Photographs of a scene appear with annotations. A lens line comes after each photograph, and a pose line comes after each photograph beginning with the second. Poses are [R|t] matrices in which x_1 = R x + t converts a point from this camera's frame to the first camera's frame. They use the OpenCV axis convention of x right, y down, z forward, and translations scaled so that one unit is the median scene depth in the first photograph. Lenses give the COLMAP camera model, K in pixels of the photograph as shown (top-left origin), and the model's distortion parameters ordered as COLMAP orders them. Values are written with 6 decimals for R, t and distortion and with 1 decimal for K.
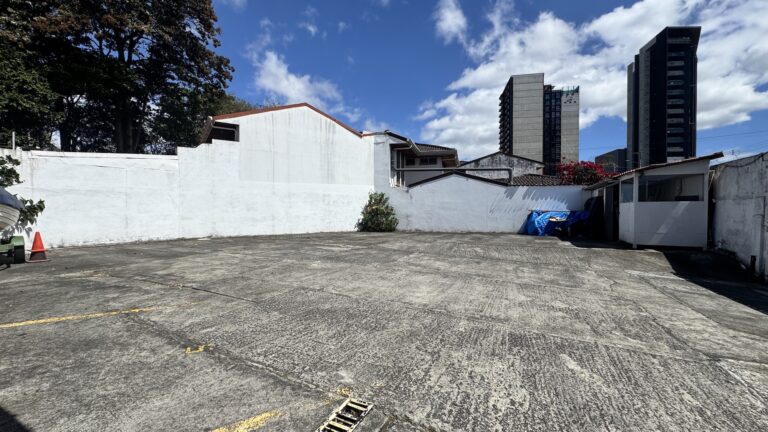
lens RADIAL K [[307.0, 0, 384.0], [0, 307.0, 216.0], [0, 0, 1]] dist [0.000684, 0.000333]
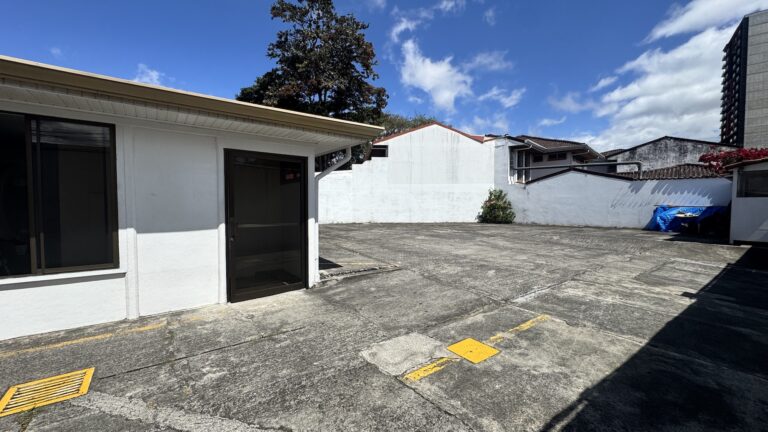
lens RADIAL K [[307.0, 0, 384.0], [0, 307.0, 216.0], [0, 0, 1]] dist [0.000684, 0.000333]
pose [[0.884289, 0.018683, -0.466566, 0.148347], [-0.009793, 0.999721, 0.021472, 0.002157], [0.466837, -0.014418, 0.884226, -0.224000]]
